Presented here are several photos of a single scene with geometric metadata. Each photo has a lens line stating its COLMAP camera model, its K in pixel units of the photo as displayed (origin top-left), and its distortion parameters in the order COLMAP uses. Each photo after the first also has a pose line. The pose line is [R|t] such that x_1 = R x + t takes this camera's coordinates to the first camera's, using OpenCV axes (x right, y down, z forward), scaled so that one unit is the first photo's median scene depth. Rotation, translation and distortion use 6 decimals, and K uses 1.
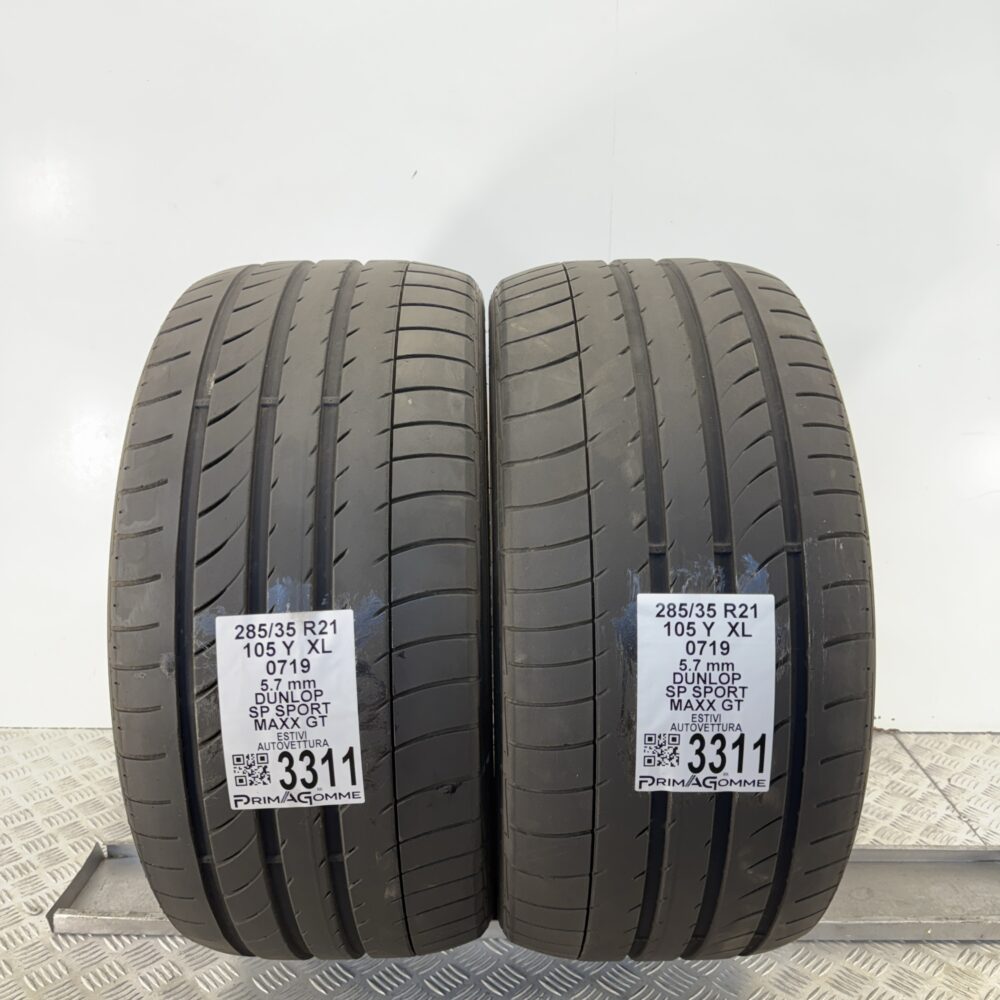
lens RADIAL K [[955.5, 0, 500.8], [0, 955.5, 498.6], [0, 0, 1]] dist [-0.012623, 0.000000]
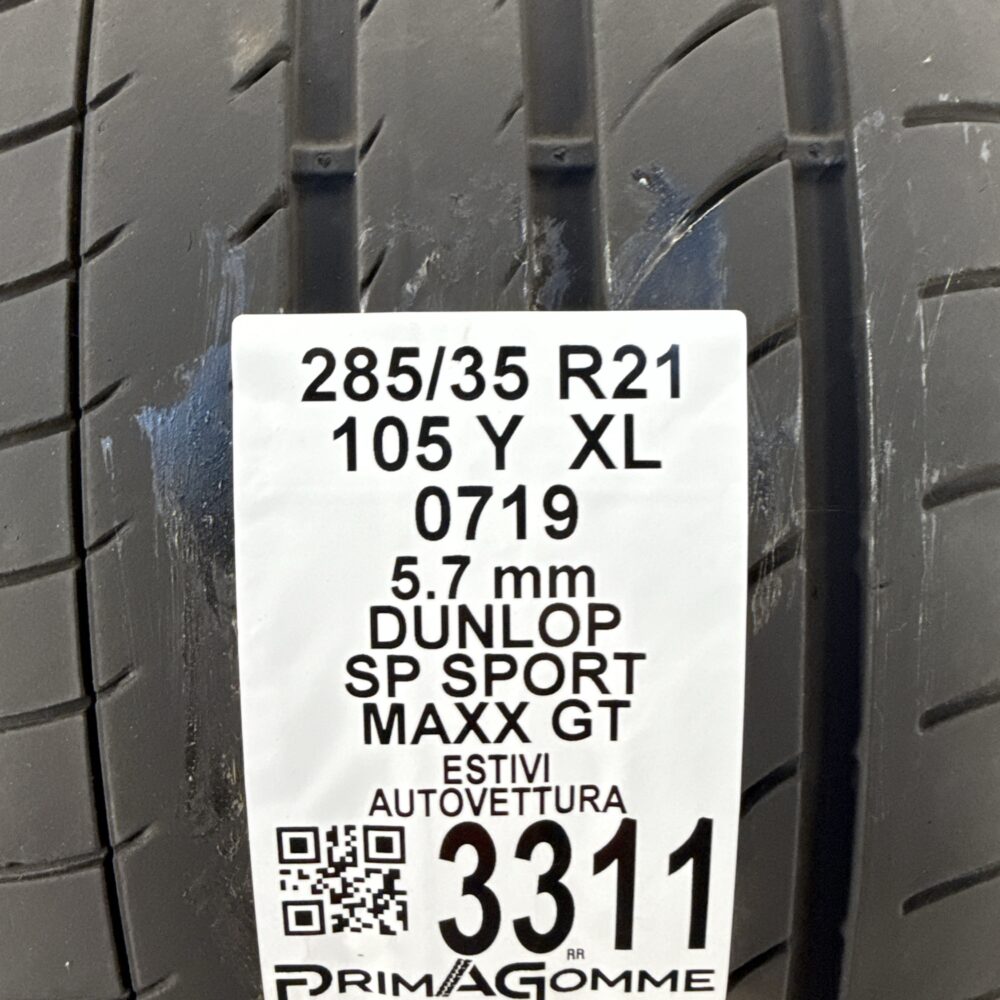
lens RADIAL K [[1167.8, 0, 497.8], [0, 1167.8, 499.7], [0, 0, 1]] dist [-0.029067, 0.000000]
pose [[0.999278, -0.016301, 0.034305, 0.205063], [0.013205, 0.995980, 0.088601, 0.123410], [-0.035611, -0.088084, 0.995476, 0.672897]]
